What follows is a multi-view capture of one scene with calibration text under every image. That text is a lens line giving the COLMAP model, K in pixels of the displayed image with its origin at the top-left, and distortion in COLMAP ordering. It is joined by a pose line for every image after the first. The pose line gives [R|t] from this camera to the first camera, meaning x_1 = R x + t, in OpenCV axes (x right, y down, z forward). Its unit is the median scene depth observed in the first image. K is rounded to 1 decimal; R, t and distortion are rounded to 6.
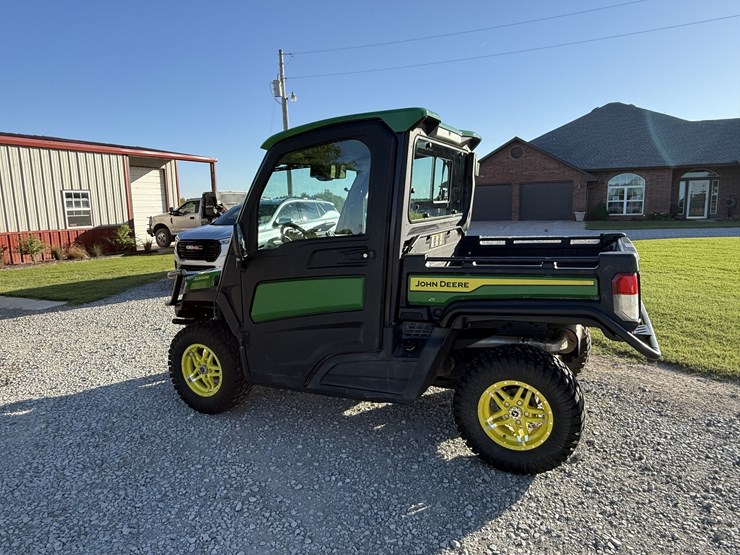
lens RADIAL K [[493.2, 0, 368.6], [0, 493.2, 277.4], [0, 0, 1]] dist [0.000044, -0.000403]
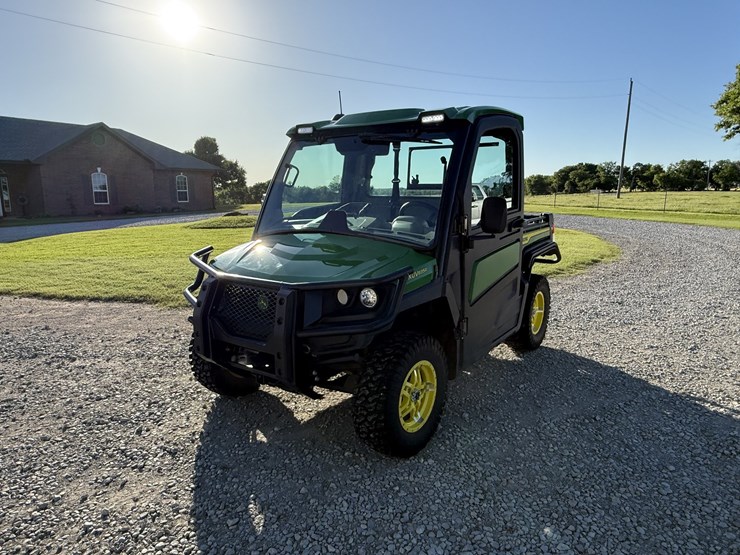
lens RADIAL K [[493.2, 0, 368.4], [0, 493.2, 279.4], [0, 0, 1]] dist [0.000044, -0.000403]
pose [[0.179788, -0.147775, 0.972542, -0.869276], [0.144616, 0.981881, 0.122459, -0.074108], [-0.973017, 0.118628, 0.197901, 0.741626]]
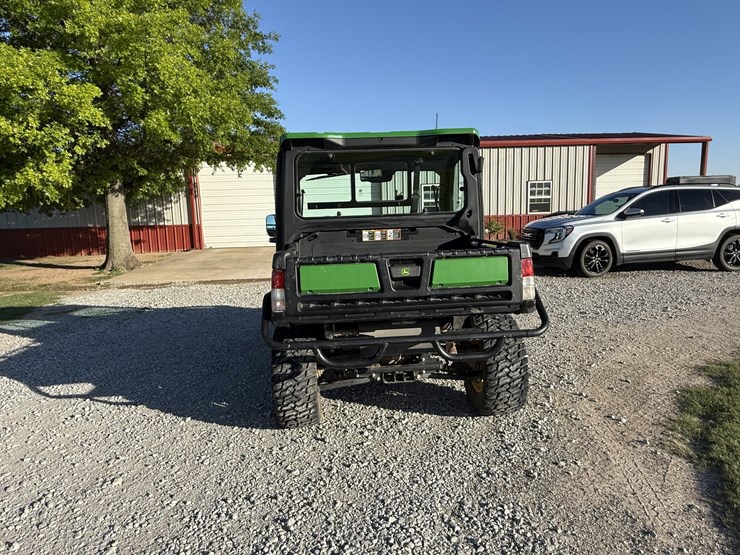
lens RADIAL K [[493.2, 0, 367.9], [0, 493.2, 277.7], [0, 0, 1]] dist [0.000044, -0.000403]
pose [[0.485788, 0.139318, -0.862902, 0.887718], [-0.112703, 0.988959, 0.096222, -0.068201], [0.866780, 0.050509, 0.496126, 0.340095]]
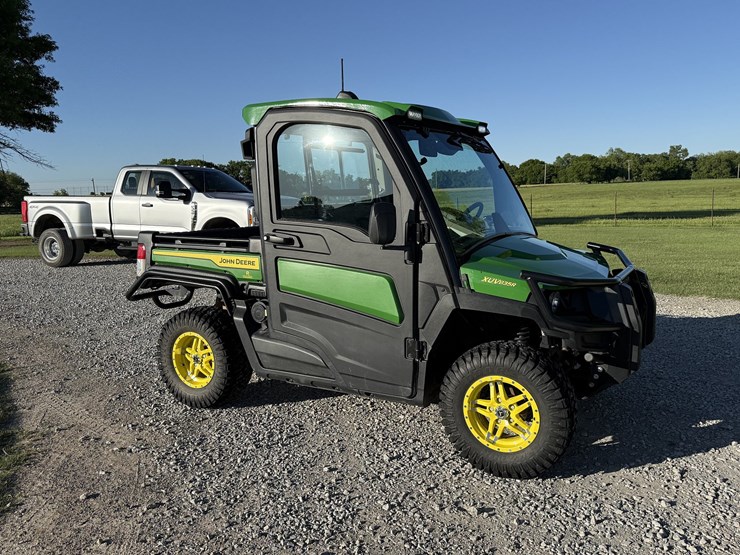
lens RADIAL K [[623.3, 0, 369.9], [0, 623.3, 280.6], [0, 0, 1]] dist [0.064242, -0.099846]
pose [[-0.995409, 0.046268, 0.083783, -0.037784], [0.068065, 0.957633, 0.279833, -0.260263], [-0.067287, 0.284251, -0.956386, 1.807646]]
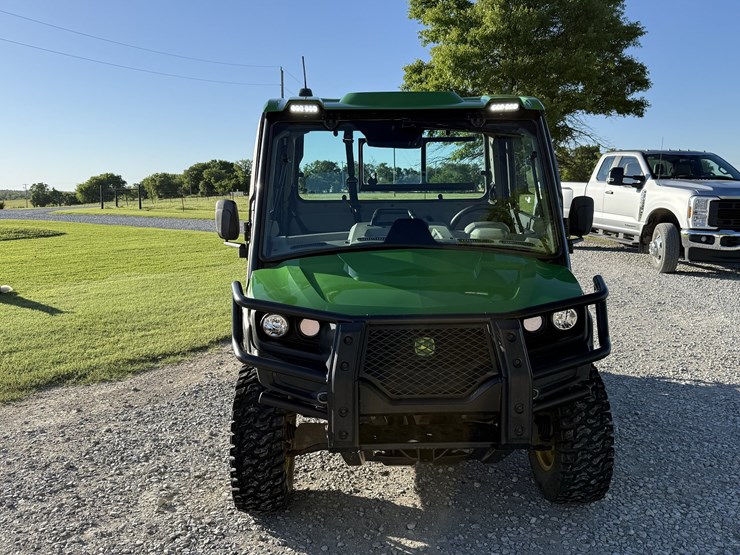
lens RADIAL K [[623.3, 0, 366.3], [0, 623.3, 281.6], [0, 0, 1]] dist [0.064242, -0.099846]
pose [[-0.459465, -0.096209, 0.882970, -0.757815], [0.154599, 0.970278, 0.186170, -0.161707], [-0.874638, 0.222045, -0.430935, 1.284941]]
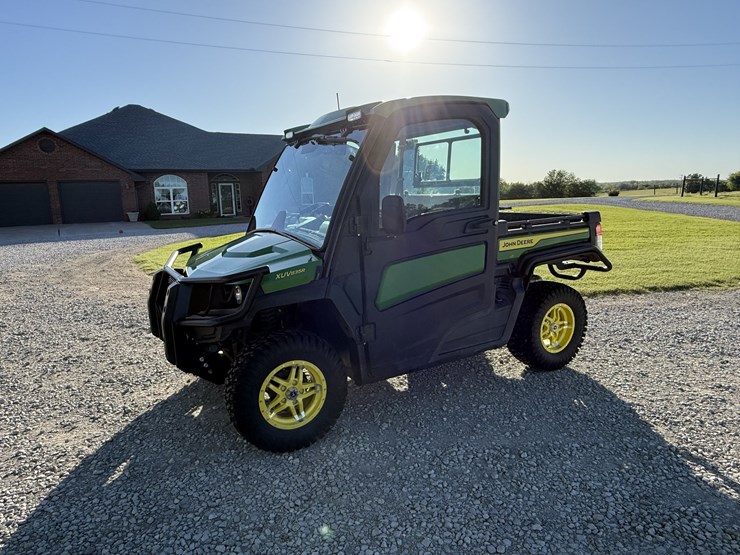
lens RADIAL K [[493.2, 0, 367.2], [0, 493.2, 281.0], [0, 0, 1]] dist [0.000044, -0.000403]
pose [[0.569708, -0.135167, 0.810656, -0.712819], [0.135154, 0.988362, 0.069815, -0.019499], [-0.810658, 0.069789, 0.581346, 0.370462]]
